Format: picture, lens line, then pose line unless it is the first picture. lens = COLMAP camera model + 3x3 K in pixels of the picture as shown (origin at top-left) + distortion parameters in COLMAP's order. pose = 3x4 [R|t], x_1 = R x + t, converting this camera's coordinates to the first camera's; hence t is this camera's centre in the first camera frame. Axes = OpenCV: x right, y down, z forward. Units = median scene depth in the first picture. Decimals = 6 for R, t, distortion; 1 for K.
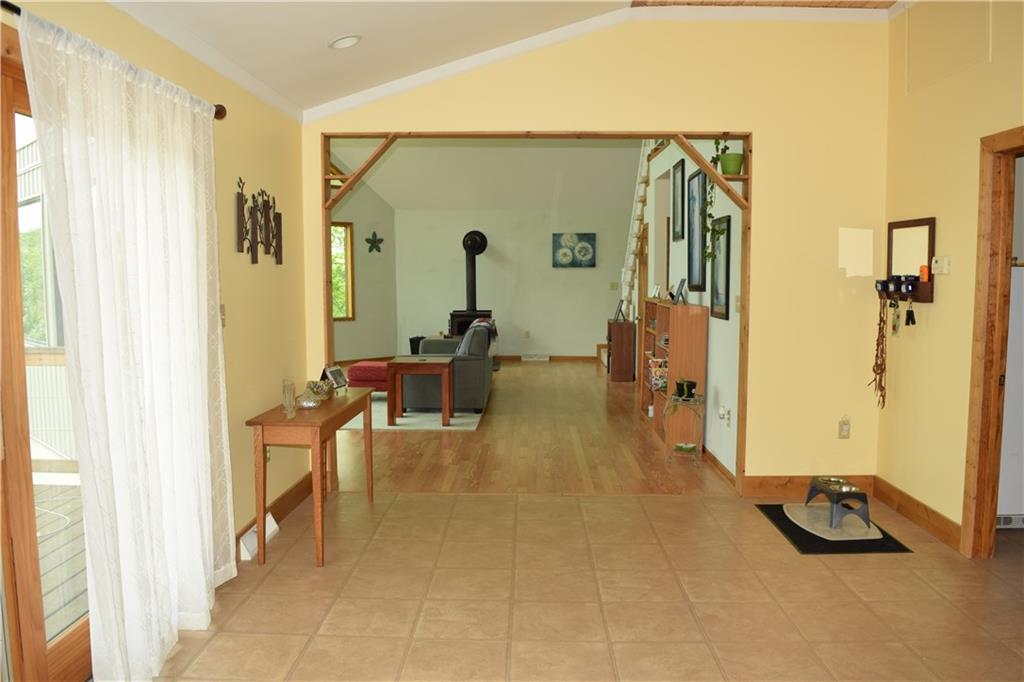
lens RADIAL K [[810.7, 0, 512.0], [0, 810.7, 341.0], [0, 0, 1]] dist [-0.087086, 0.013880]
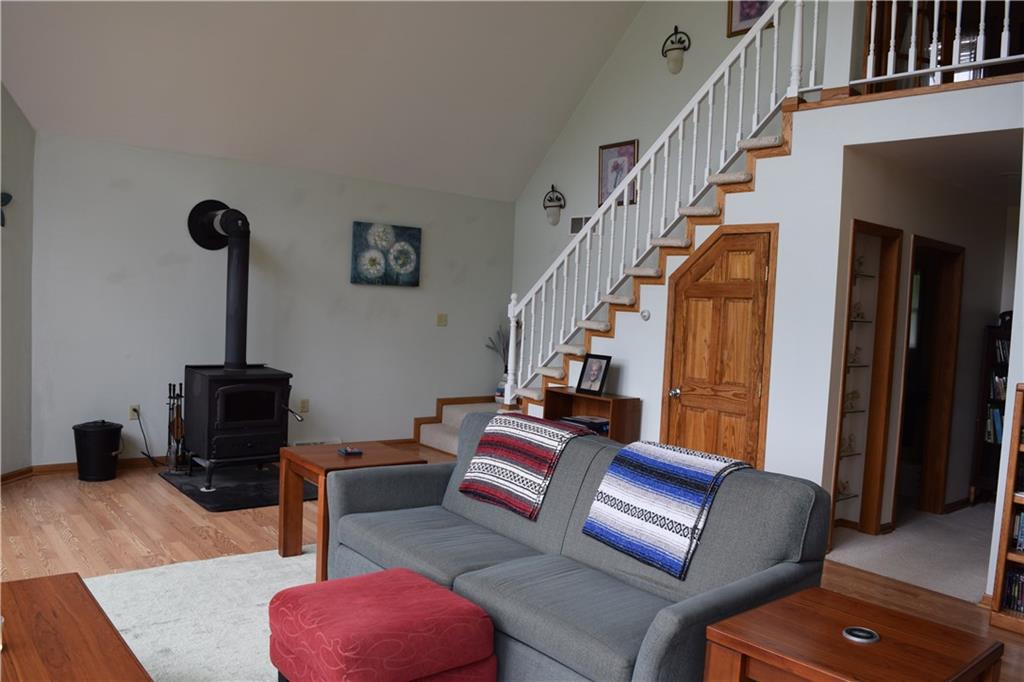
lens RADIAL K [[810.7, 0, 512.0], [0, 810.7, 341.0], [0, 0, 1]] dist [-0.087086, 0.013880]
pose [[0.754400, 0.006004, 0.656388, -0.571969], [0.007958, 0.999801, -0.018291, -0.101951], [-0.656367, 0.019022, 0.754202, 1.294410]]
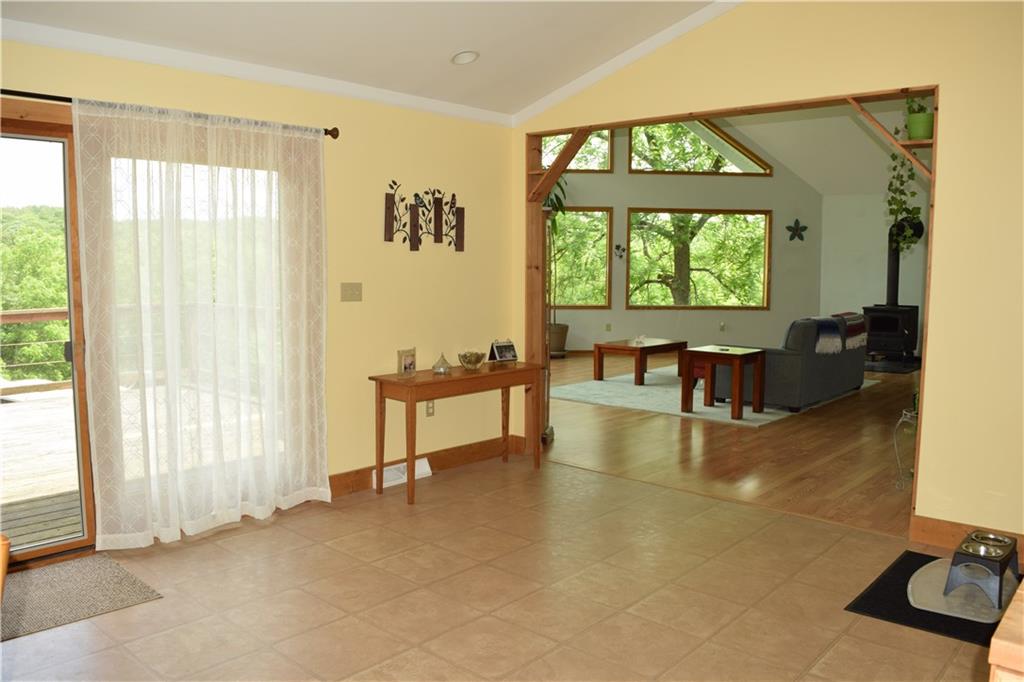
lens RADIAL K [[810.7, 0, 512.0], [0, 810.7, 341.0], [0, 0, 1]] dist [-0.087086, 0.013880]
pose [[0.760371, 0.067368, -0.645985, 0.488085], [-0.058675, 0.997664, 0.034979, -0.009668], [0.646833, 0.011306, 0.762548, 0.135311]]
